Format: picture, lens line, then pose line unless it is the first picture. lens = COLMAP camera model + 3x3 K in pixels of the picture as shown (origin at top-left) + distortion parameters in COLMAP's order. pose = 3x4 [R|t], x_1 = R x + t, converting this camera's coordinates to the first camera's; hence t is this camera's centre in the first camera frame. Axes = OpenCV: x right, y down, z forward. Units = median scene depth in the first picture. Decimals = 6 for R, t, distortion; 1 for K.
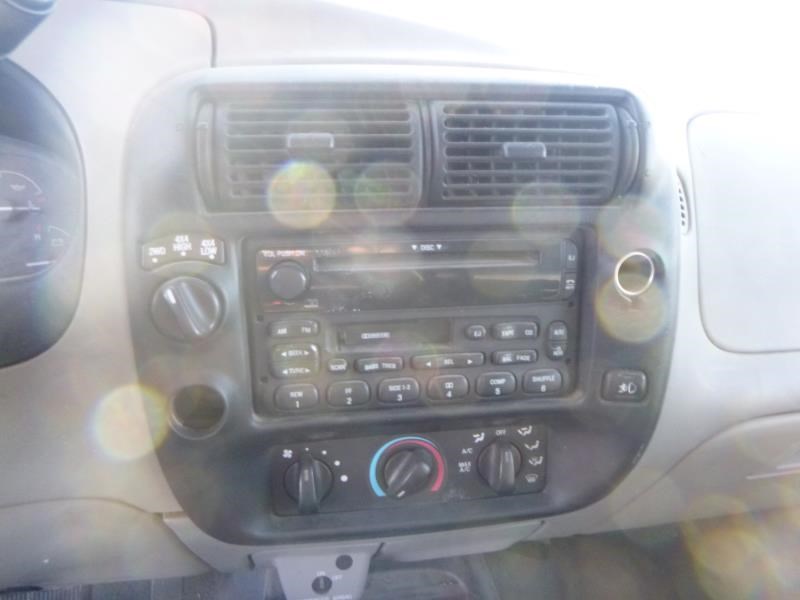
lens RADIAL K [[649.5, 0, 399.9], [0, 649.5, 298.9], [0, 0, 1]] dist [0.001686, 0.000945]
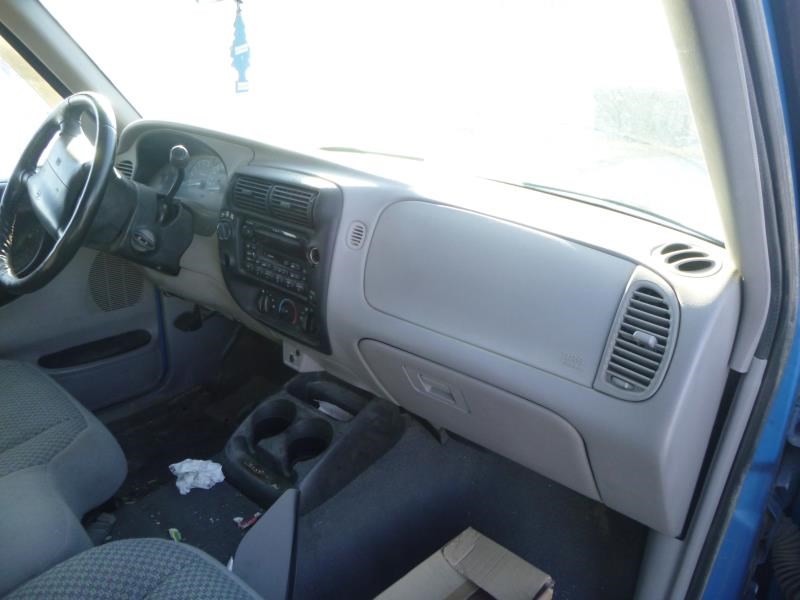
lens RADIAL K [[649.5, 0, 399.7], [0, 649.5, 301.1], [0, 0, 1]] dist [0.001686, 0.000945]
pose [[0.565025, 0.276042, -0.777526, 2.703983], [-0.280850, 0.950444, 0.133340, -0.317215], [0.775803, 0.143027, 0.614551, -0.379247]]
